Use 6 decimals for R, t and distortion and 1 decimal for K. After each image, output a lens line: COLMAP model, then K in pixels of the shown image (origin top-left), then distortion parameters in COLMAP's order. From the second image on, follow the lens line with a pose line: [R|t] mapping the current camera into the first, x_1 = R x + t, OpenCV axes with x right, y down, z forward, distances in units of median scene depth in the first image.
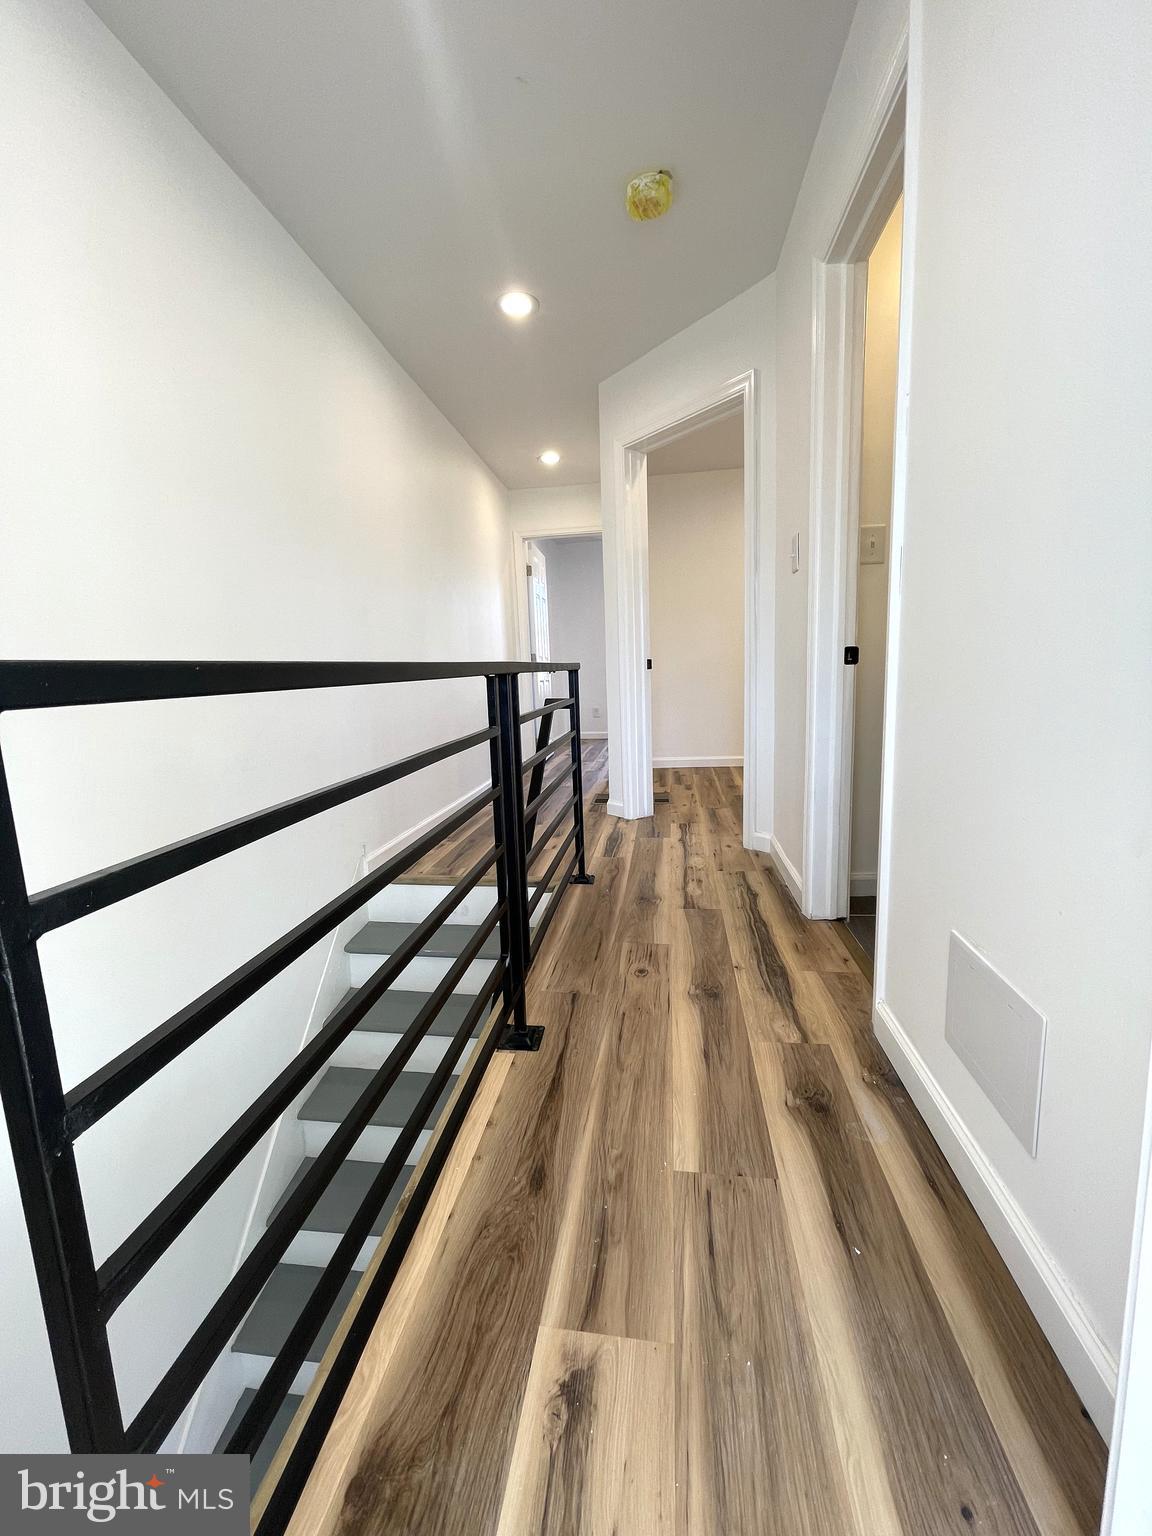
lens RADIAL K [[627.9, 0, 576.0], [0, 627.9, 768.0], [0, 0, 1]] dist [-0.000578, -0.000535]
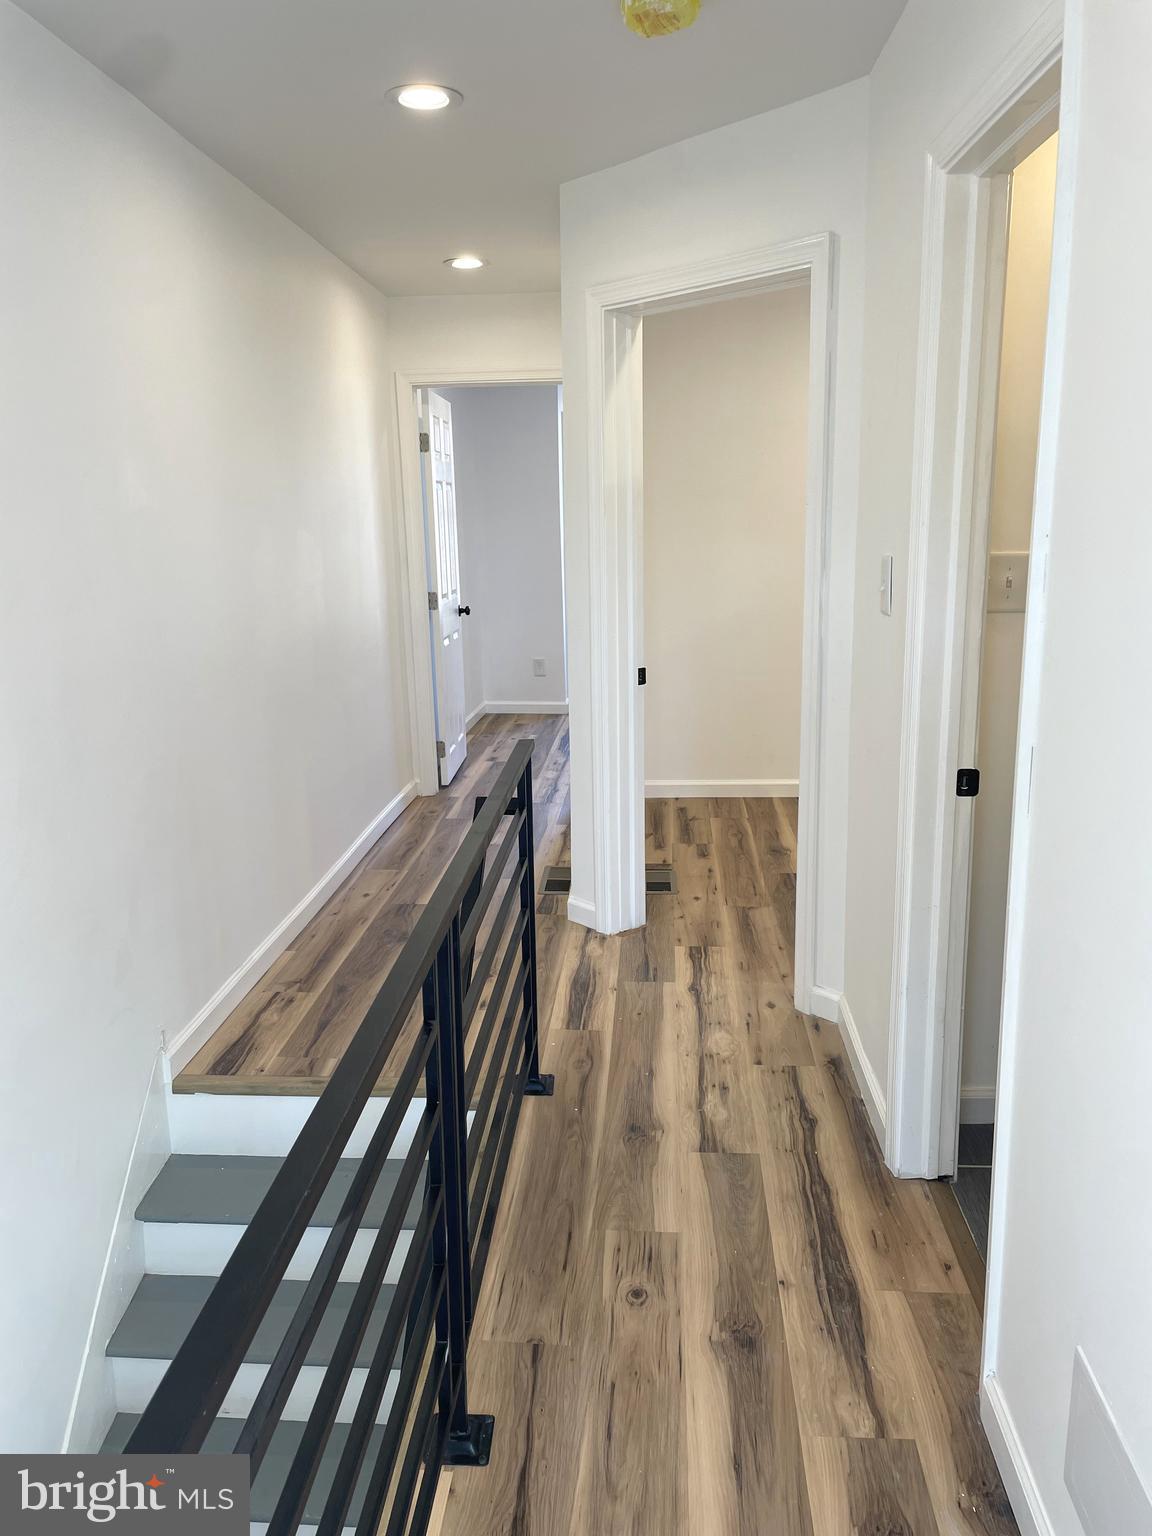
lens RADIAL K [[1152.6, 0, 576.0], [0, 1152.6, 768.0], [0, 0, 1]] dist [0.085055, -0.116613]
pose [[0.997344, 0.003614, 0.072743, -0.036516], [-0.007802, 0.998322, 0.057374, -0.219101], [-0.072413, -0.057789, 0.995699, -0.121158]]
